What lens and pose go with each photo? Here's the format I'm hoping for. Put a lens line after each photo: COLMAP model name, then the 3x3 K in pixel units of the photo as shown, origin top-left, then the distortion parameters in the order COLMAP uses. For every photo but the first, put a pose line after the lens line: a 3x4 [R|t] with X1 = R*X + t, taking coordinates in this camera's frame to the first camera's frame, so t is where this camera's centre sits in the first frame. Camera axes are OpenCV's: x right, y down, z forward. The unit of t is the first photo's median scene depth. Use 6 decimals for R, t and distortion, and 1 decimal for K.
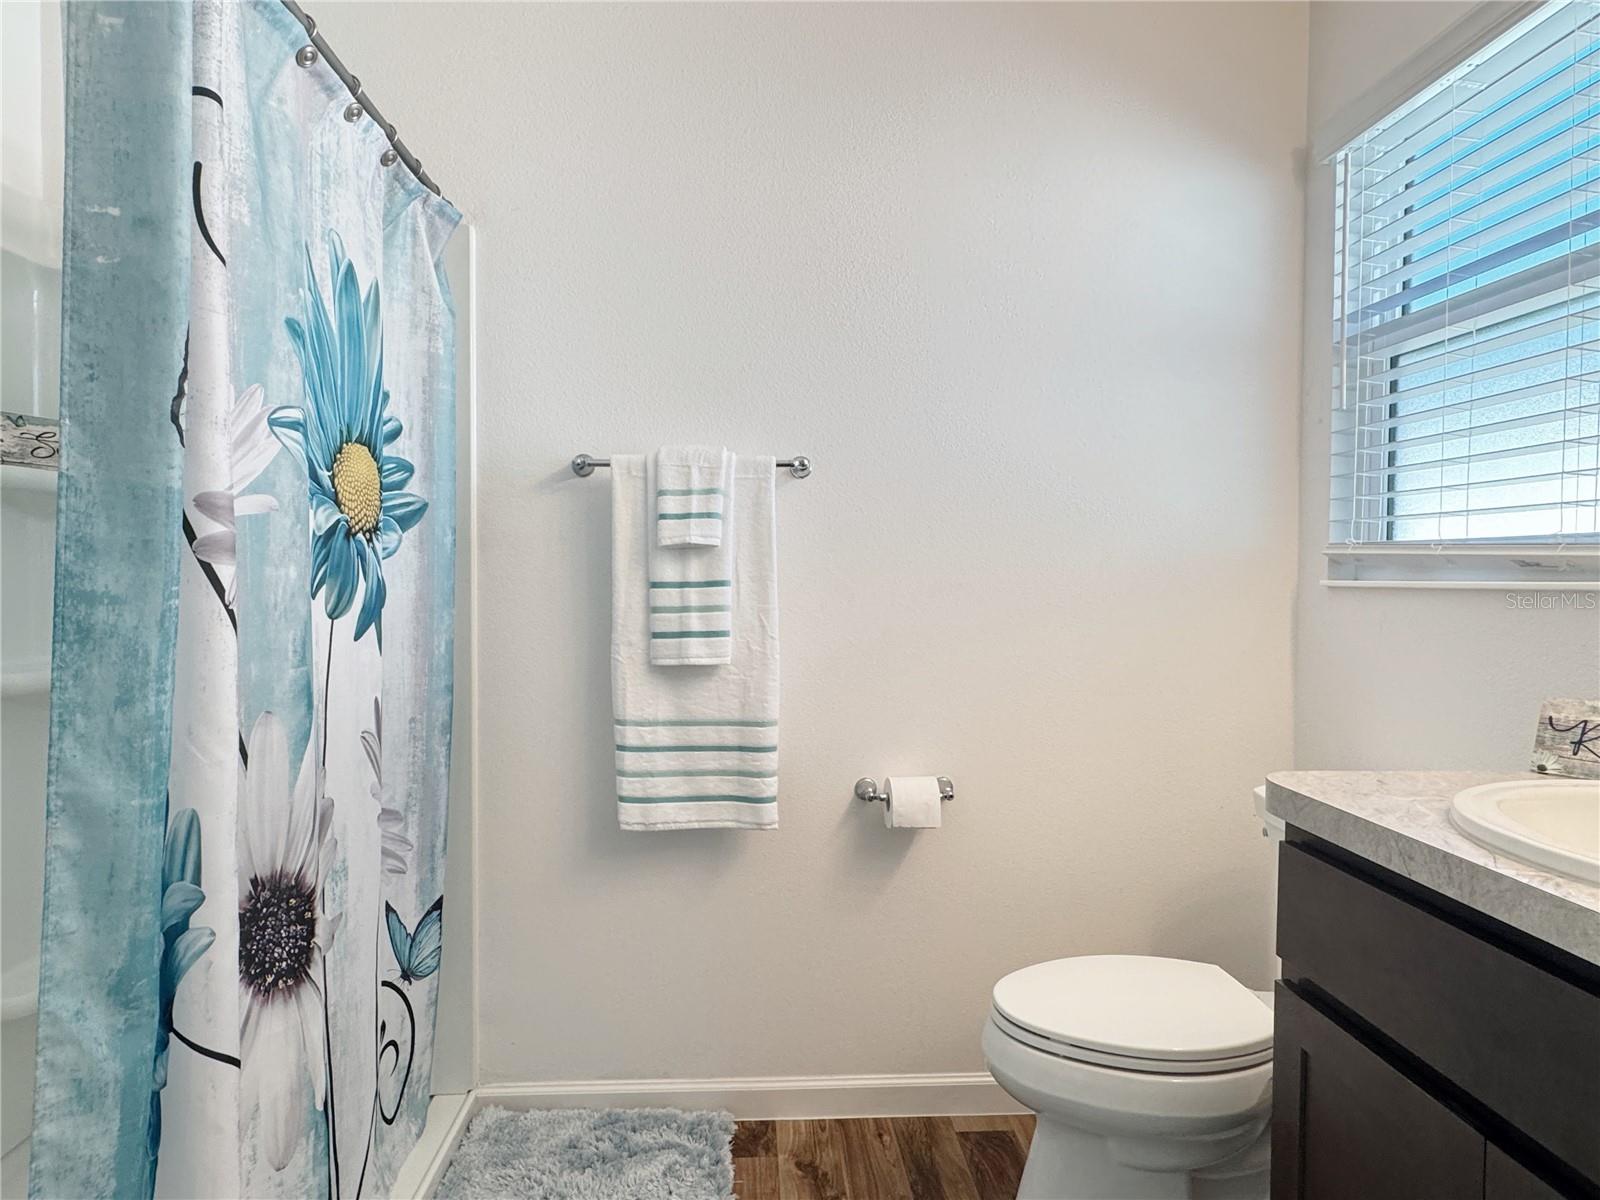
lens RADIAL K [[902.1, 0, 798.2], [0, 902.1, 600.1], [0, 0, 1]] dist [-0.002340, -0.000693]
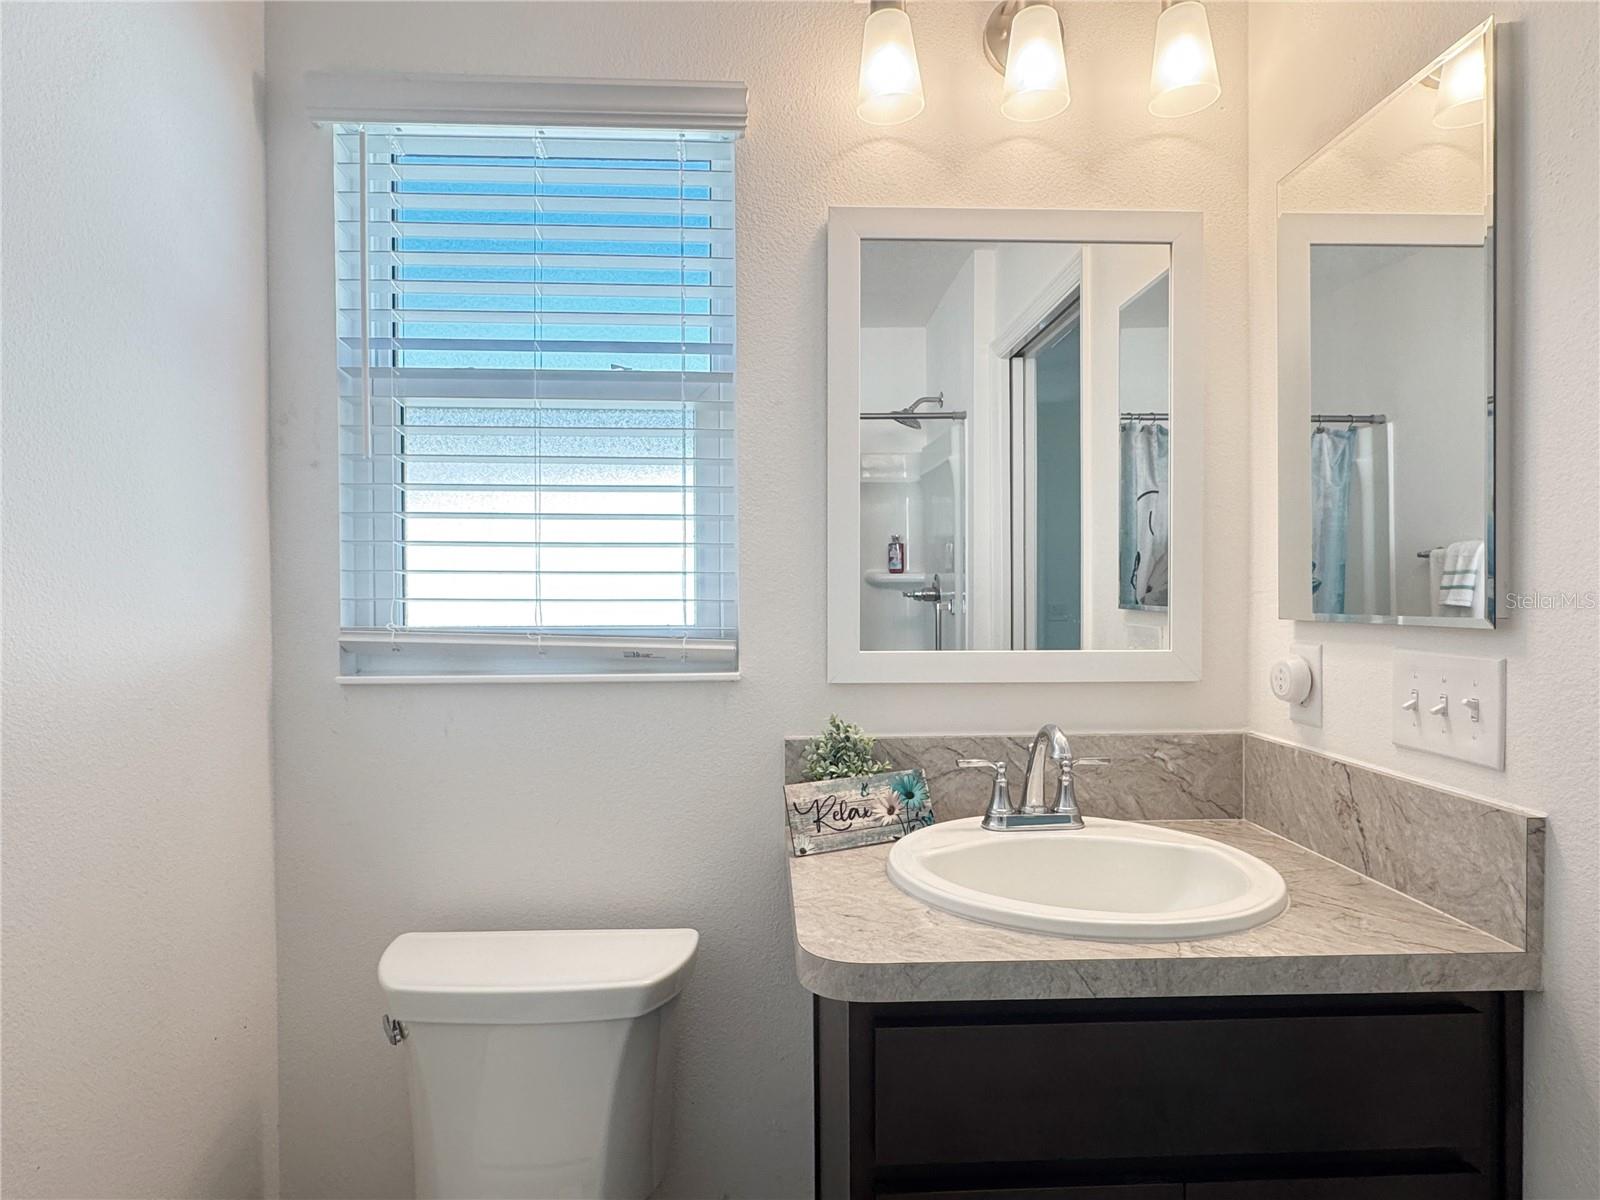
lens RADIAL K [[902.1, 0, 798.2], [0, 902.1, 602.3], [0, 0, 1]] dist [-0.002340, -0.000693]
pose [[0.011596, -0.013118, 0.999847, -0.241331], [0.030759, 0.999445, 0.012756, -0.114919], [-0.999460, 0.030607, 0.011994, 0.837616]]
